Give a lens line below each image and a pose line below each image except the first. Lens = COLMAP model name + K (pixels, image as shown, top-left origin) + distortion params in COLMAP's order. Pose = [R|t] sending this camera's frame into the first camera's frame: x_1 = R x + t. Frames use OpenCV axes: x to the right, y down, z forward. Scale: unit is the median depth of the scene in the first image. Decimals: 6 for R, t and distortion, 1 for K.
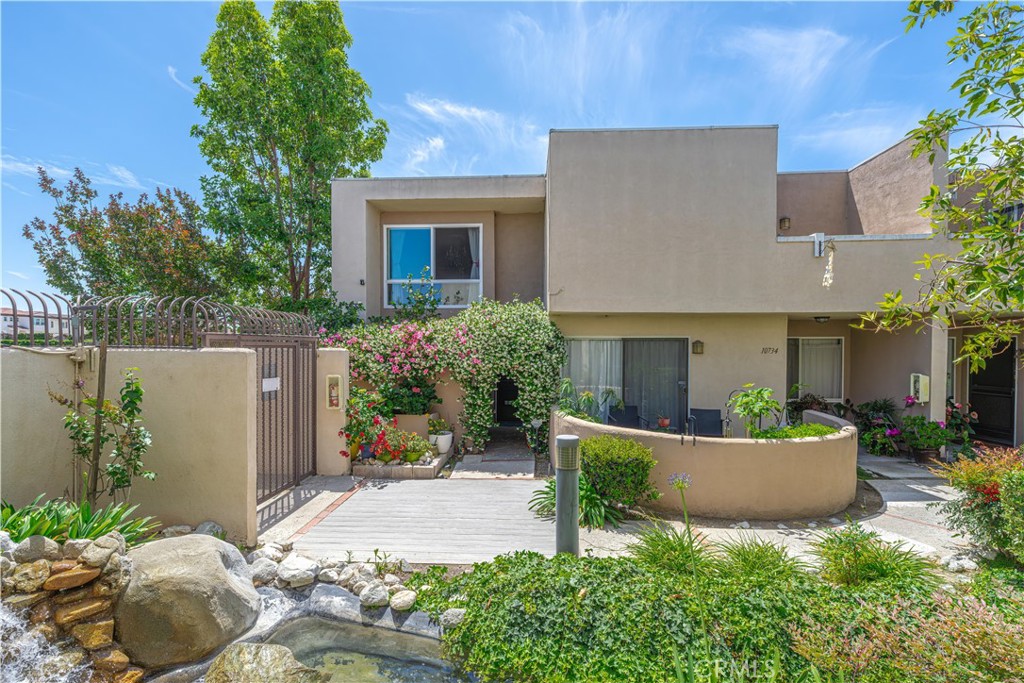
lens RADIAL K [[461.1, 0, 513.7], [0, 461.1, 349.0], [0, 0, 1]] dist [-0.005404, -0.001383]
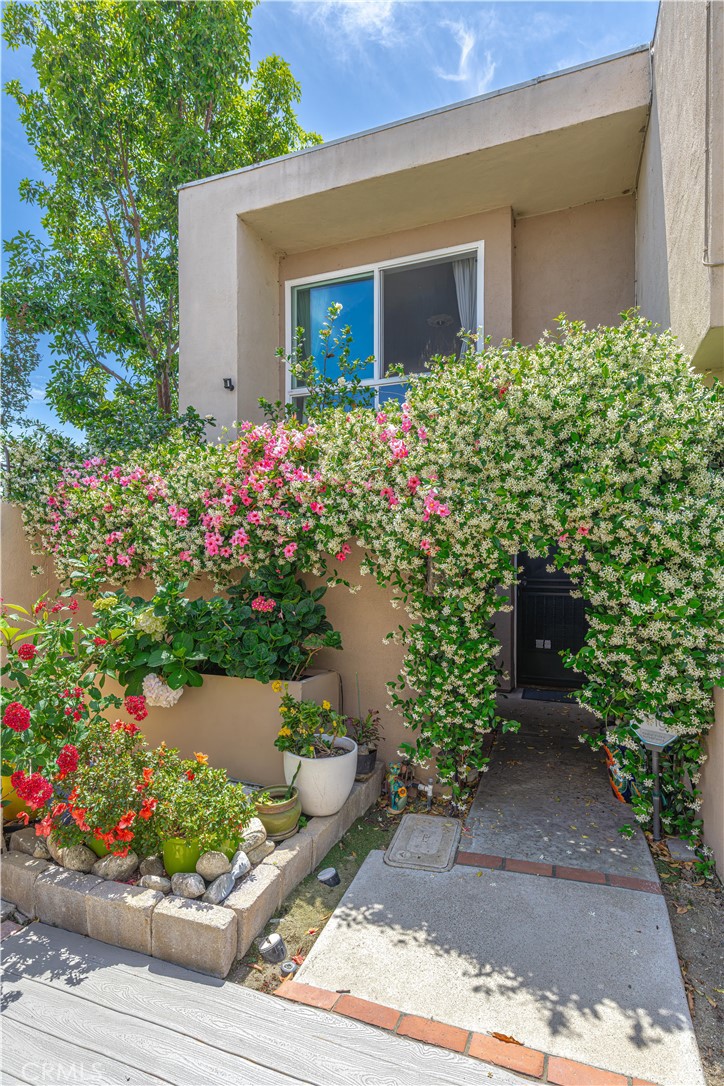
lens RADIAL K [[559.9, 0, 364.7], [0, 559.9, 563.0], [0, 0, 1]] dist [0.006842, 0.001762]
pose [[0.951453, 0.001284, -0.307792, -0.014699], [-0.002628, 0.999989, -0.003950, 0.059857], [0.307784, 0.004567, 0.951445, 0.633642]]
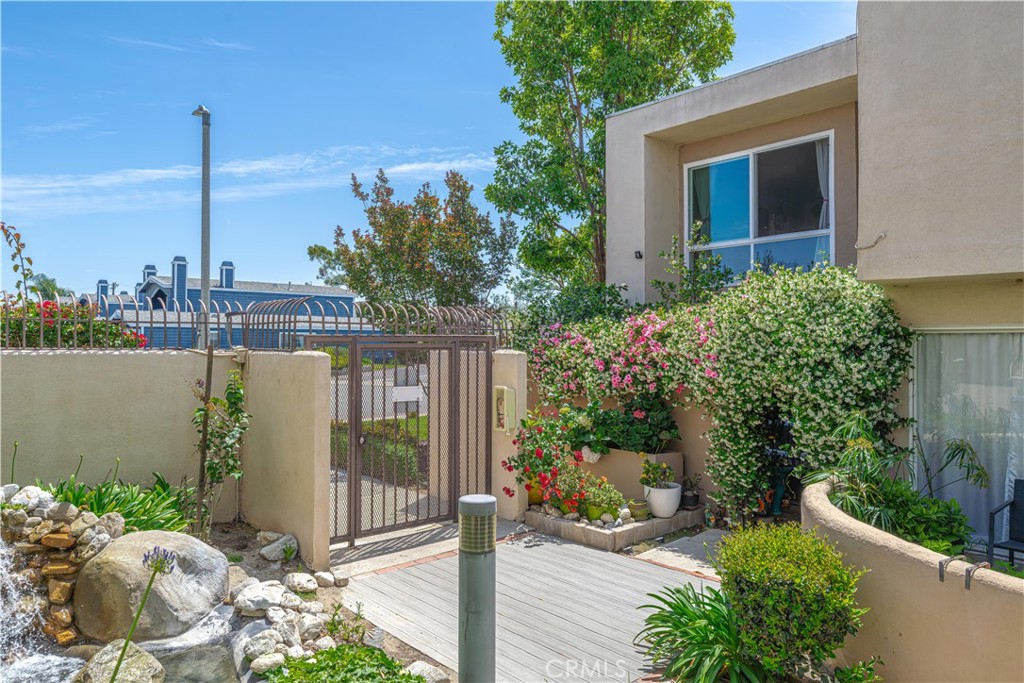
lens RADIAL K [[694.2, 0, 509.6], [0, 694.2, 338.4], [0, 0, 1]] dist [-0.013213, -0.002691]
pose [[0.696971, -0.008598, -0.717048, 0.369147], [-0.003091, 0.999883, -0.014994, -0.003797], [0.717093, 0.012667, 0.696863, 0.178798]]
